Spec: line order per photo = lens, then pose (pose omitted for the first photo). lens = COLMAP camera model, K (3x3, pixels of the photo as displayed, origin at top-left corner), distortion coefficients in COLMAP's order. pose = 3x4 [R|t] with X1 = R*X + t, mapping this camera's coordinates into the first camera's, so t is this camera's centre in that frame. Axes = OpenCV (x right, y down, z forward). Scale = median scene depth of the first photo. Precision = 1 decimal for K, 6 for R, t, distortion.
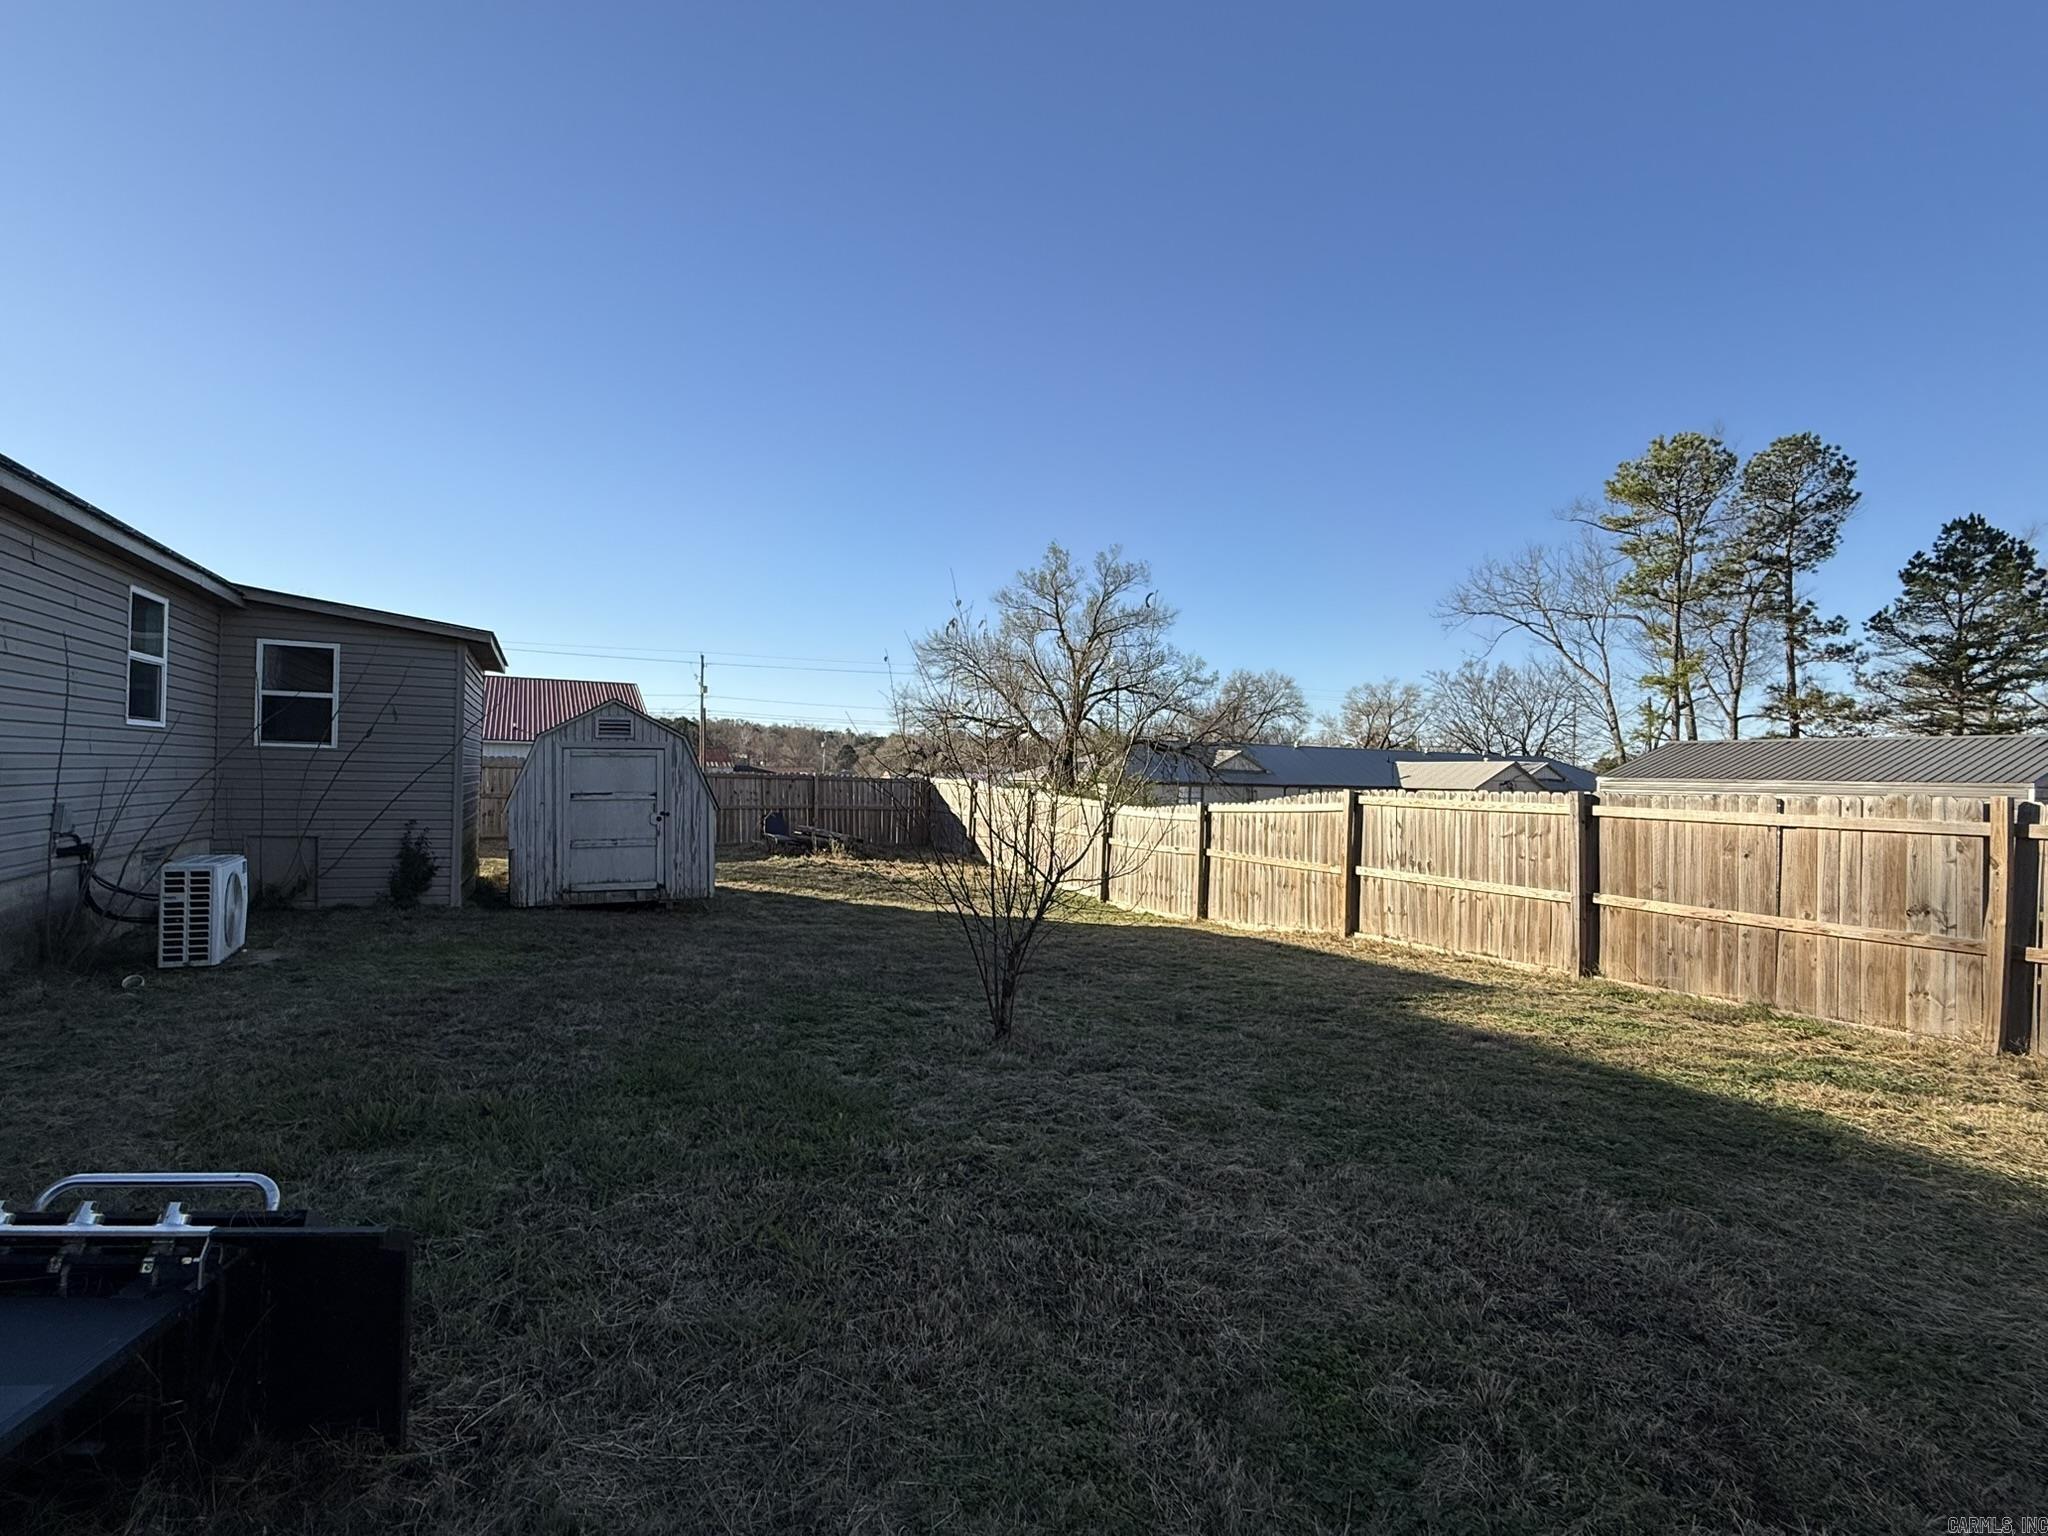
lens RADIAL K [[1029.0, 0, 1021.1], [0, 1029.0, 778.2], [0, 0, 1]] dist [-0.001799, -0.001032]
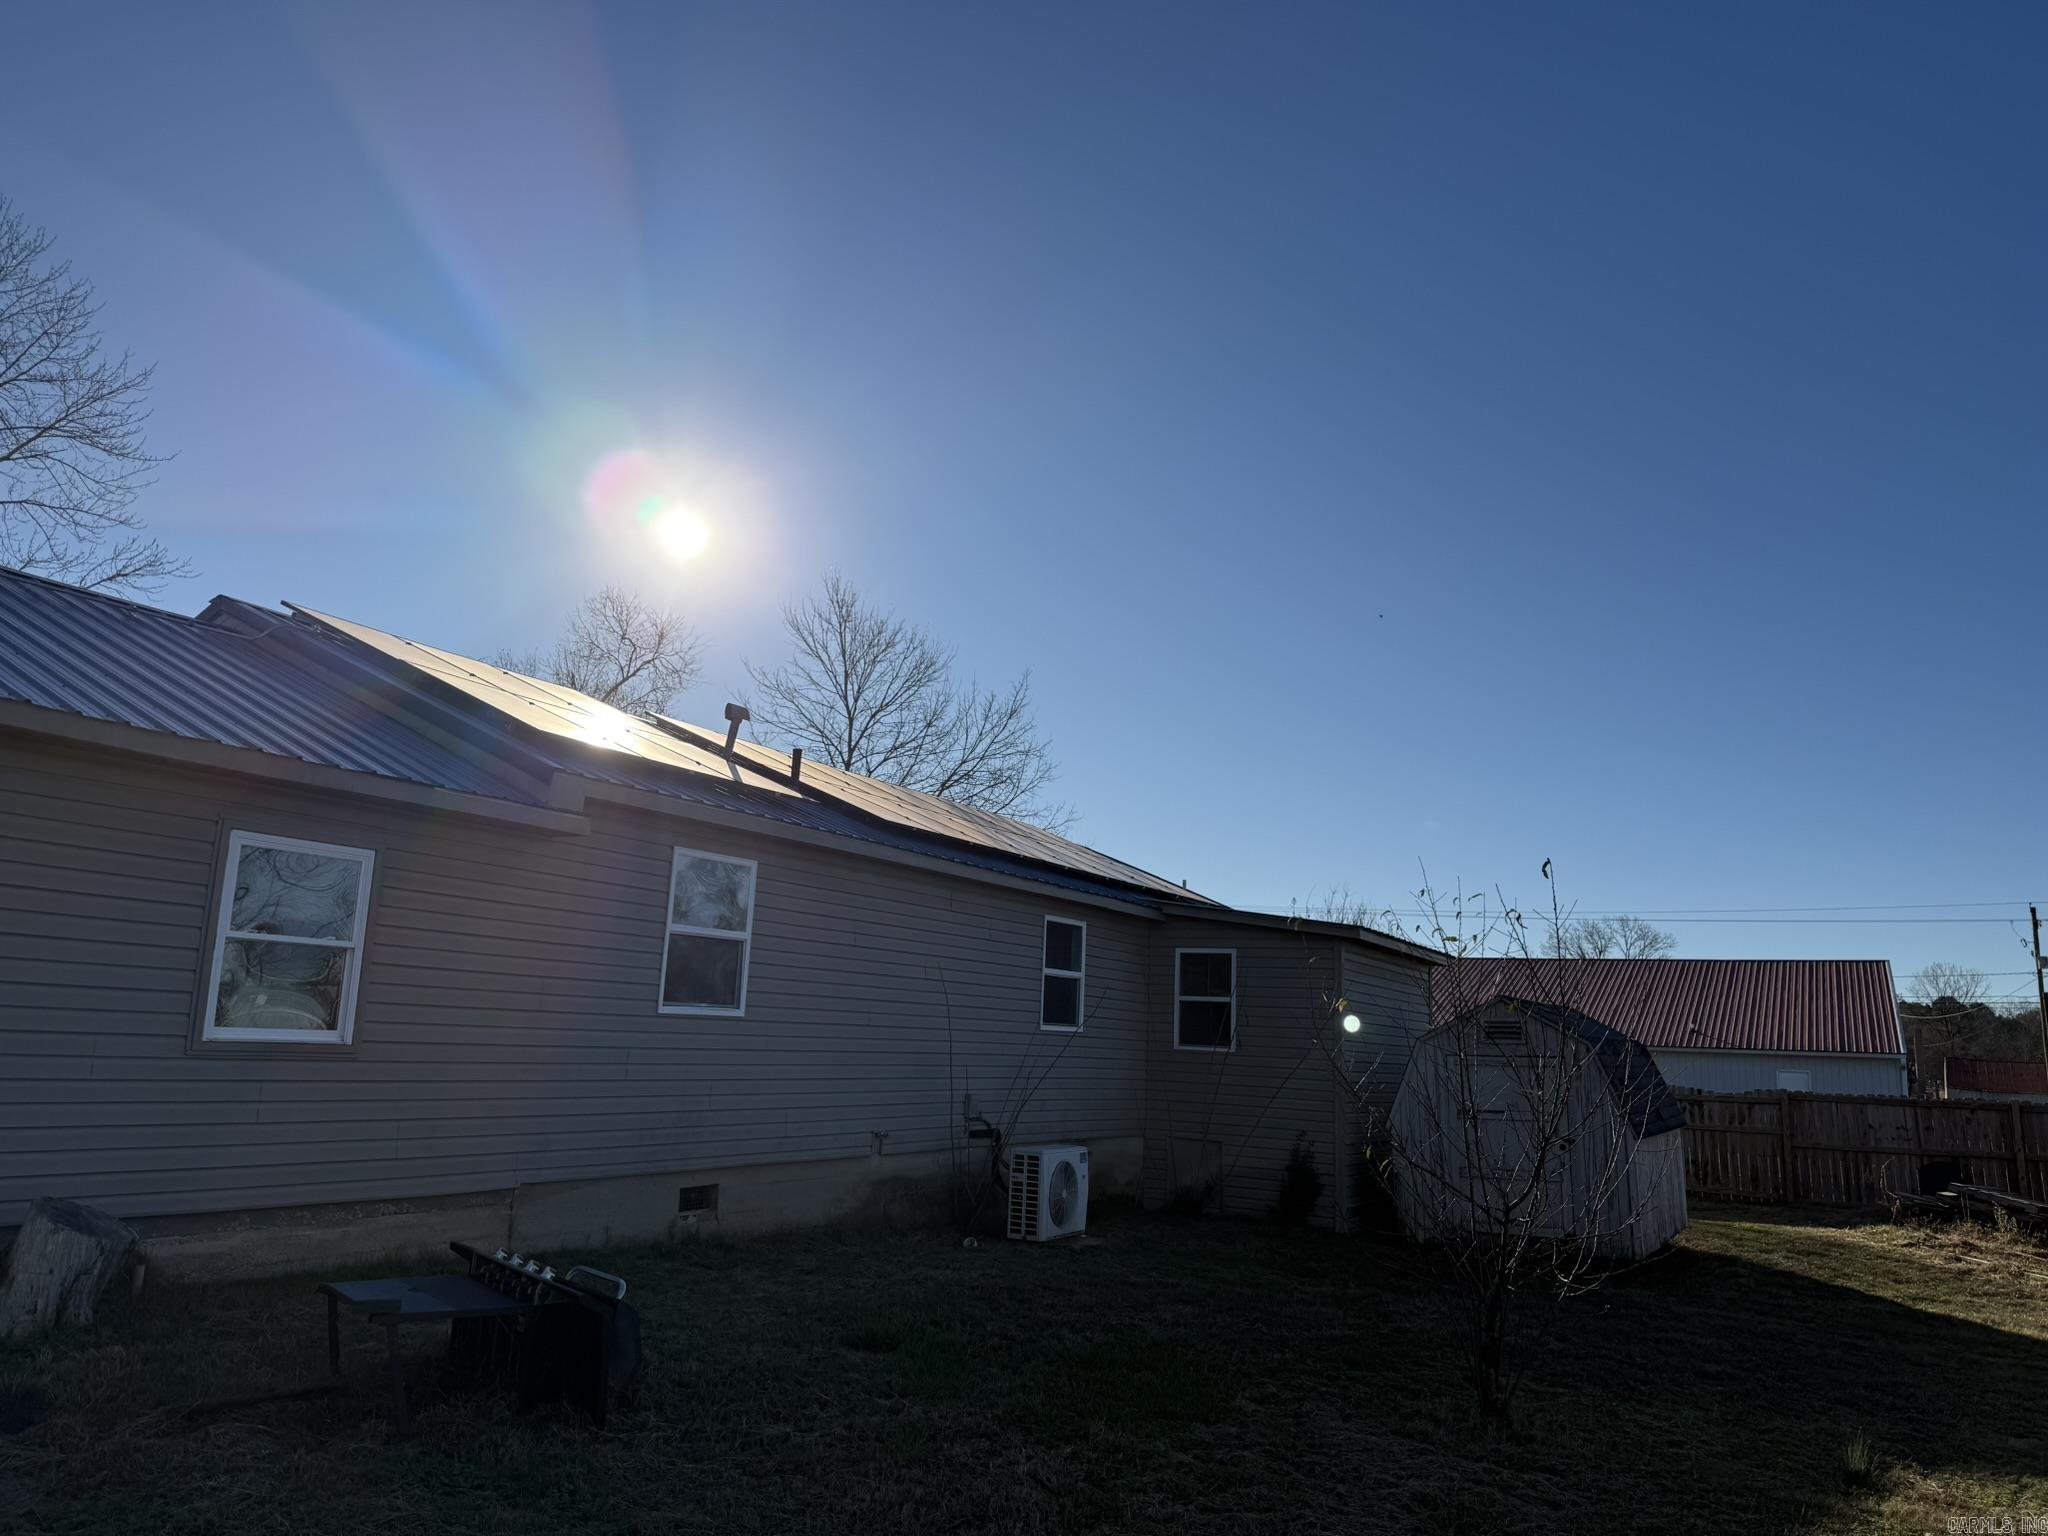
lens RADIAL K [[1420.1, 0, 1024.0], [0, 1420.1, 768.0], [0, 0, 1]] dist [0.107741, -0.145135]
pose [[0.576260, -0.158089, -0.801831, 0.347931], [-0.027190, 0.976861, -0.212139, 0.001882], [0.816814, 0.144049, 0.558628, -0.000552]]
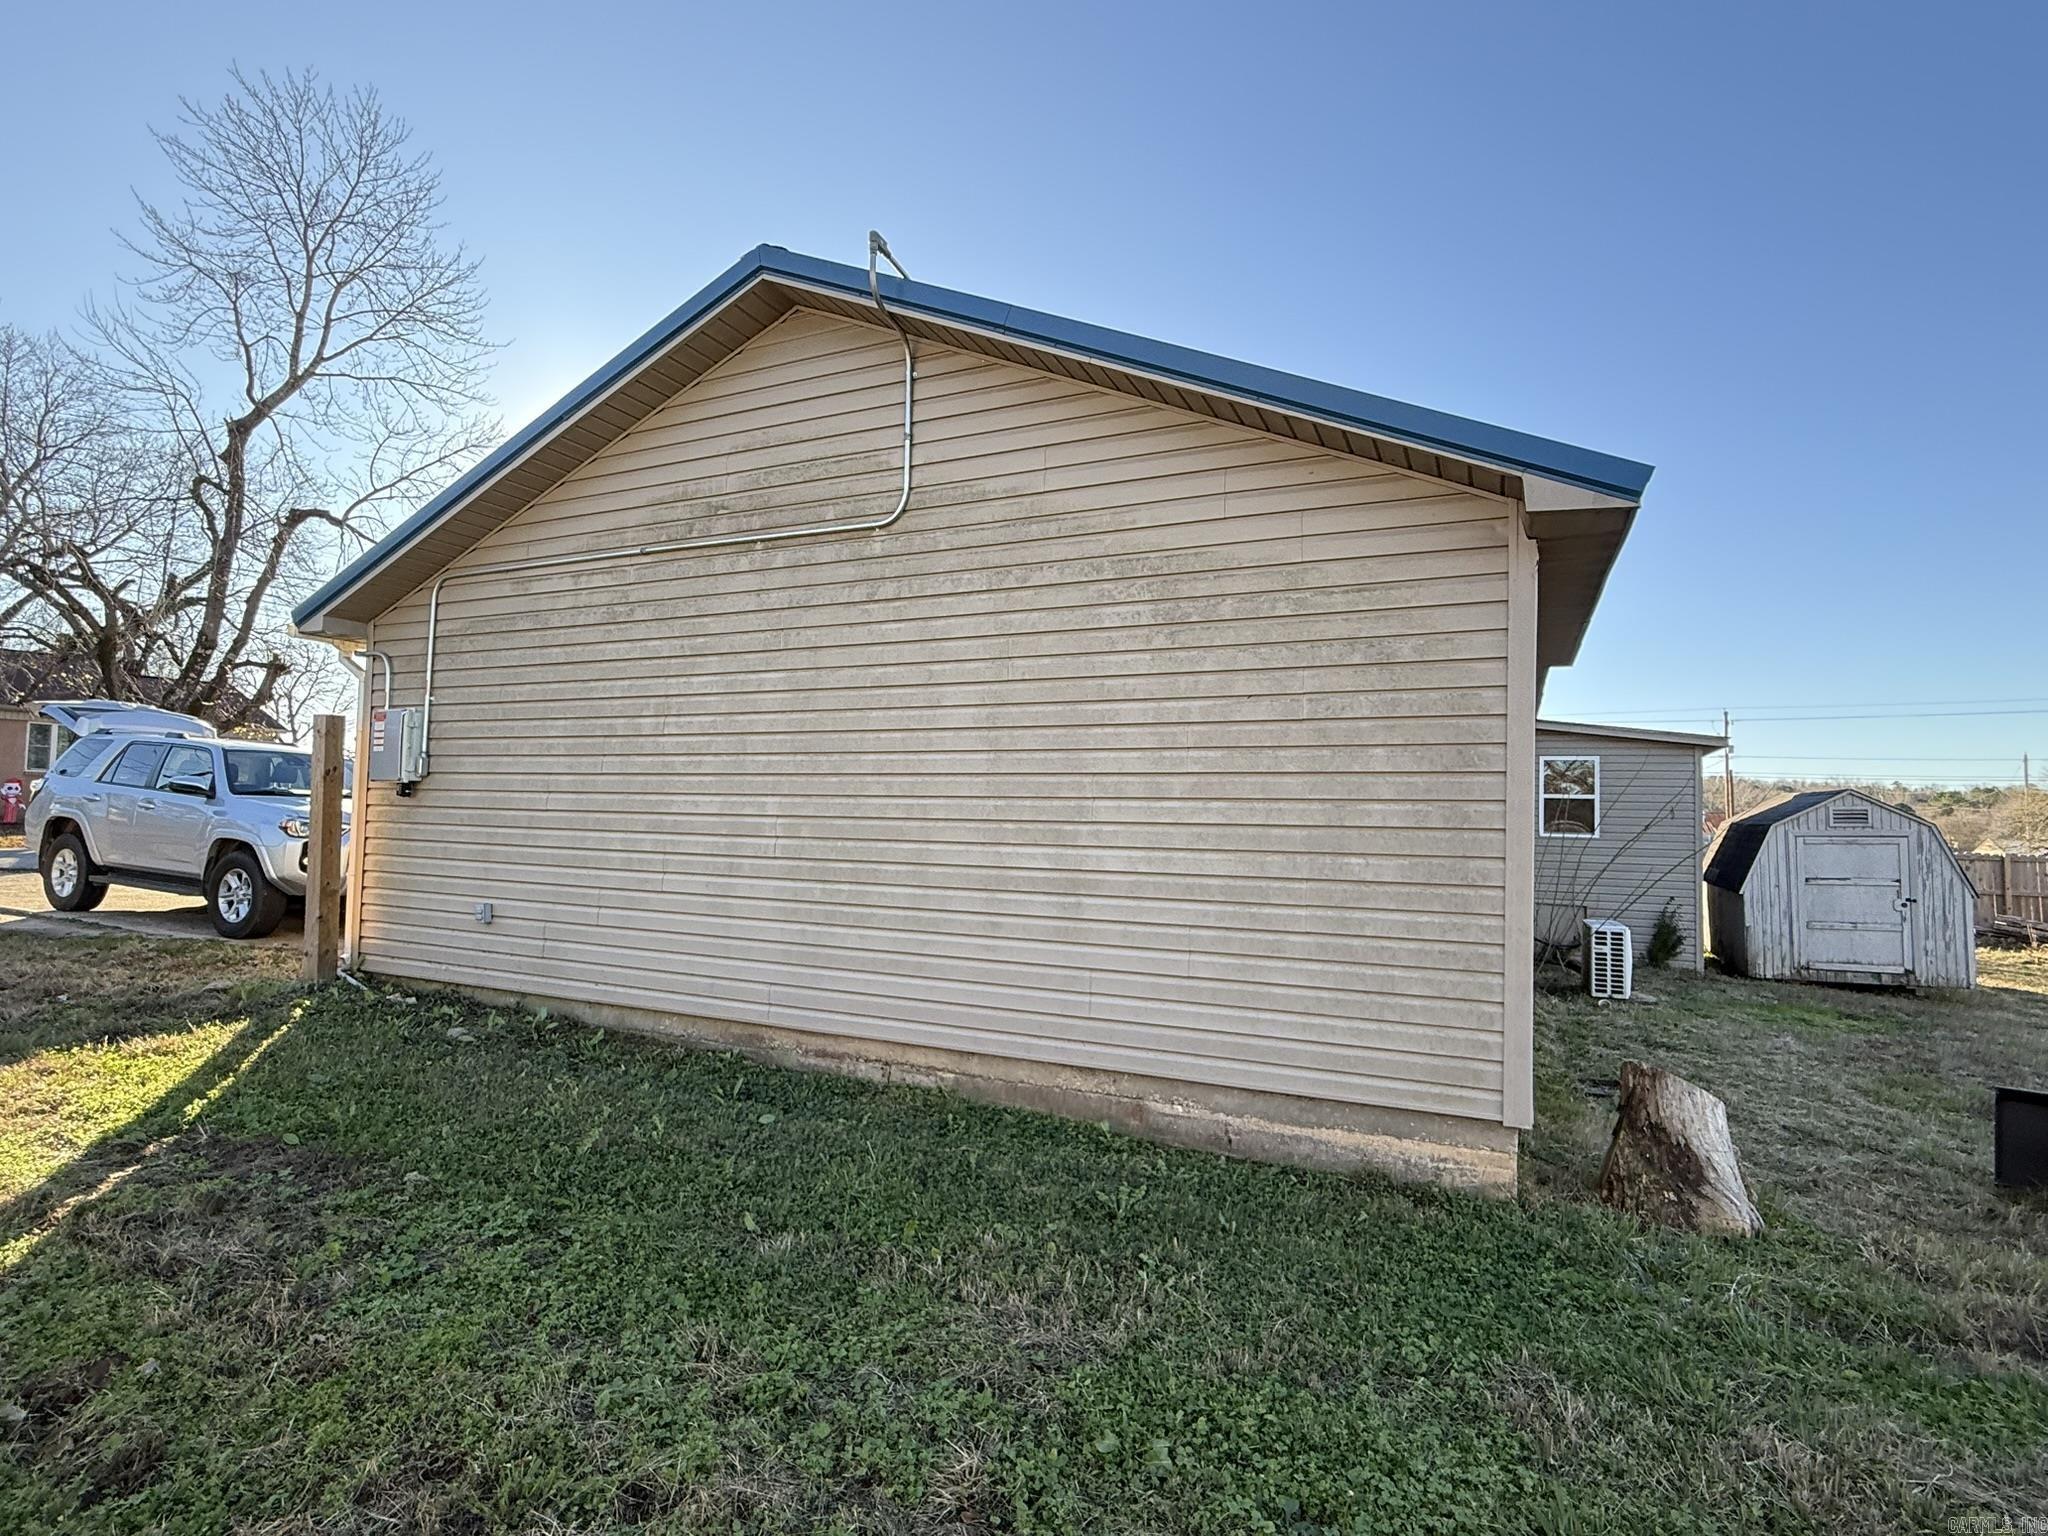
lens RADIAL K [[1028.4, 0, 1024.0], [0, 1028.4, 768.0], [0, 0, 1]] dist [0.004073, -0.000257]
pose [[0.646673, -0.046860, -0.761326, -0.131779], [-0.007985, 0.997641, -0.068188, -0.019654], [0.762725, 0.050174, 0.644773, -0.336949]]
